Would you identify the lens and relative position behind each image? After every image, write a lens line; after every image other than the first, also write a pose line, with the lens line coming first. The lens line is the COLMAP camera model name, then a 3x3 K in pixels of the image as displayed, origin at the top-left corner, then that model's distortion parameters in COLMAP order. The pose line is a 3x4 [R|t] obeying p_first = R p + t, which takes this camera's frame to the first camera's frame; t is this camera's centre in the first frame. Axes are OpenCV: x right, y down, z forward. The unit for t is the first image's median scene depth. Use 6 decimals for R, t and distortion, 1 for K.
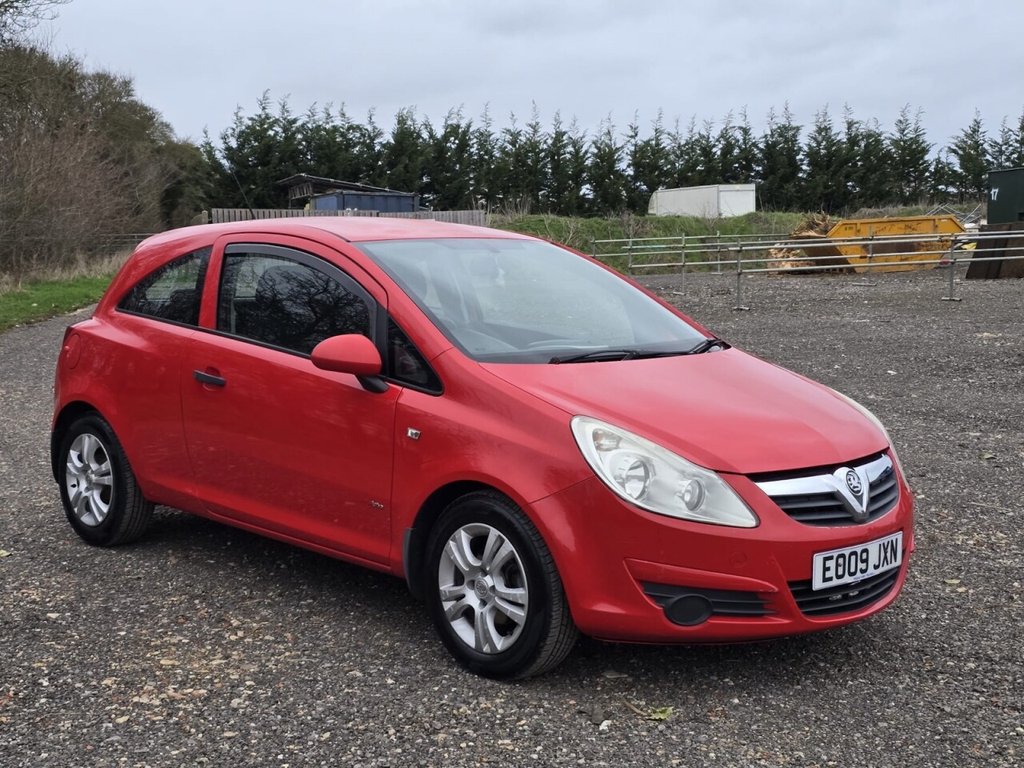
lens RADIAL K [[1393.8, 0, 512.0], [0, 1393.8, 384.0], [0, 0, 1]] dist [0.158887, -0.371124]
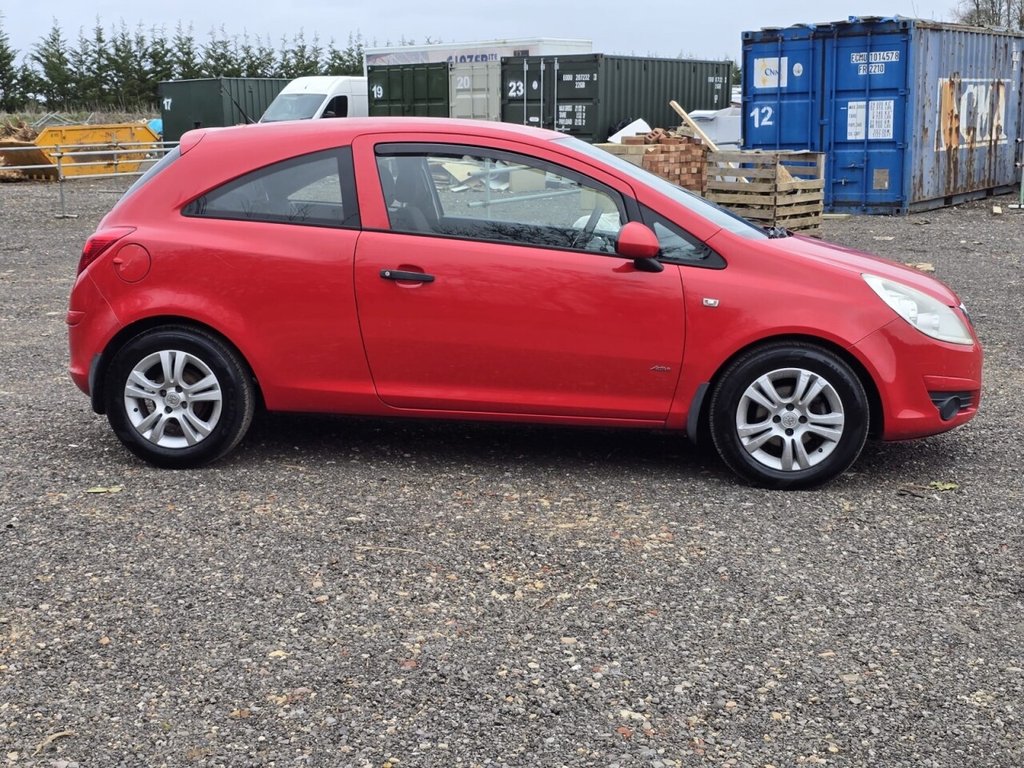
lens RADIAL K [[1389.8, 0, 499.5], [0, 1389.8, 364.4], [0, 0, 1]] dist [0.162498, -0.405739]
pose [[0.775670, -0.100160, 0.623140, -0.927073], [0.069135, 0.994870, 0.073852, -0.011269], [-0.627340, -0.014204, 0.778616, 0.189011]]
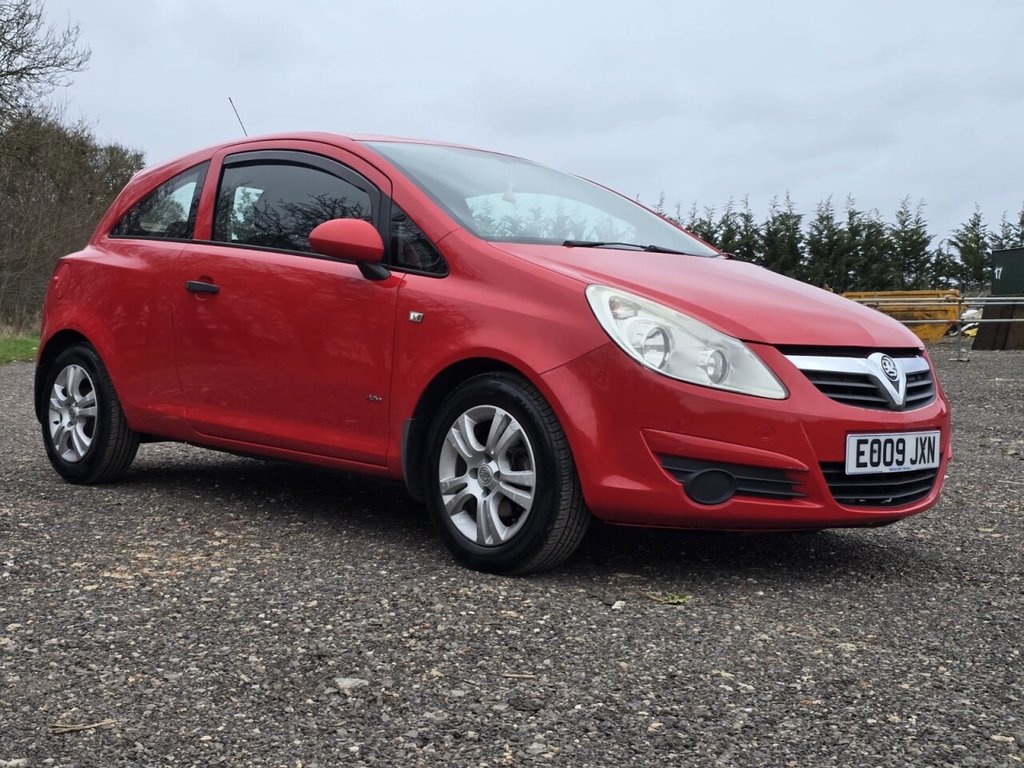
lens RADIAL K [[1389.8, 0, 499.5], [0, 1389.8, 364.4], [0, 0, 1]] dist [0.162498, -0.405739]
pose [[0.999723, 0.021761, -0.008965, -0.005251], [-0.022433, 0.996271, -0.083310, 0.140859], [0.007119, 0.083488, 0.996483, 0.070635]]
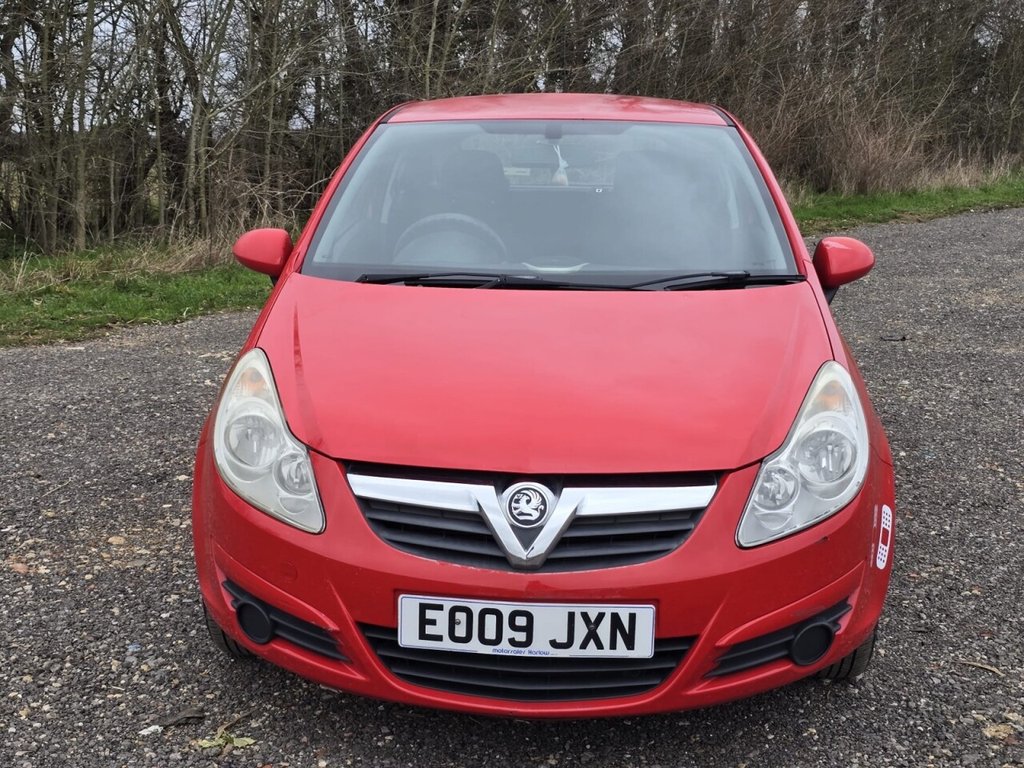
lens RADIAL K [[1393.0, 0, 472.8], [0, 1393.0, 360.7], [0, 0, 1]] dist [0.128766, -0.248836]
pose [[0.638912, 0.134712, -0.757393, 0.658333], [-0.081155, 0.990857, 0.107777, -0.059470], [0.764987, -0.007394, 0.644004, 0.532012]]
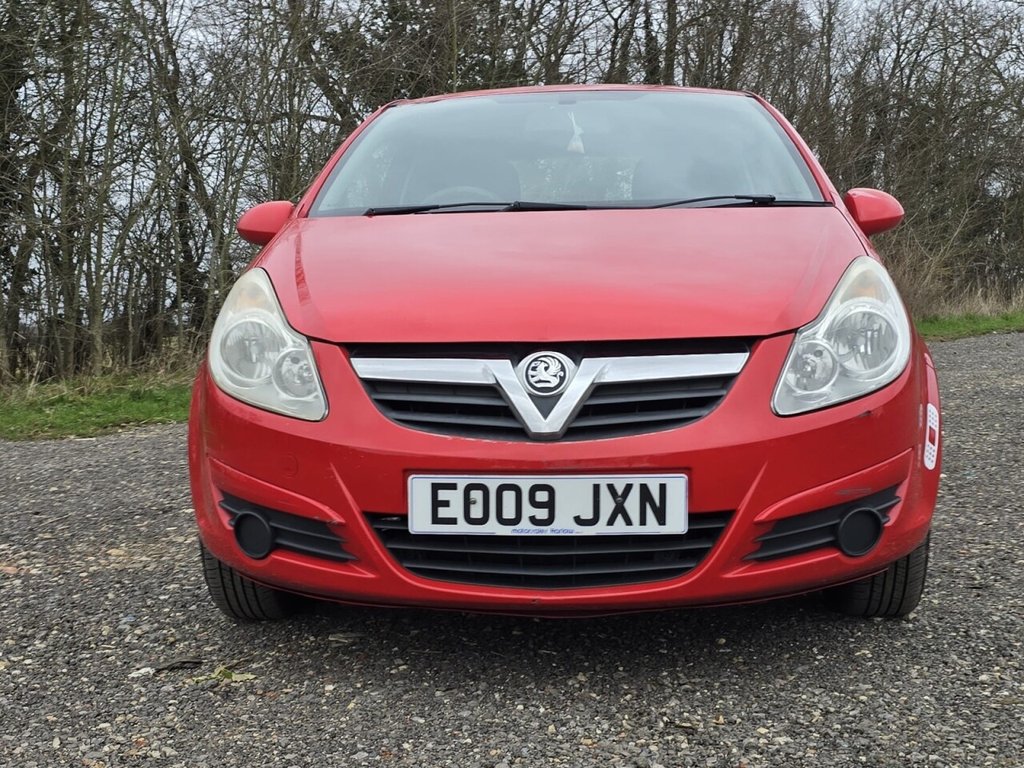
lens RADIAL K [[1393.8, 0, 512.0], [0, 1393.8, 384.0], [0, 0, 1]] dist [0.158887, -0.371124]
pose [[0.647570, 0.032773, -0.761301, 0.641519], [-0.056784, 0.998372, -0.005323, 0.073260], [0.759888, 0.046676, 0.648376, 0.565920]]
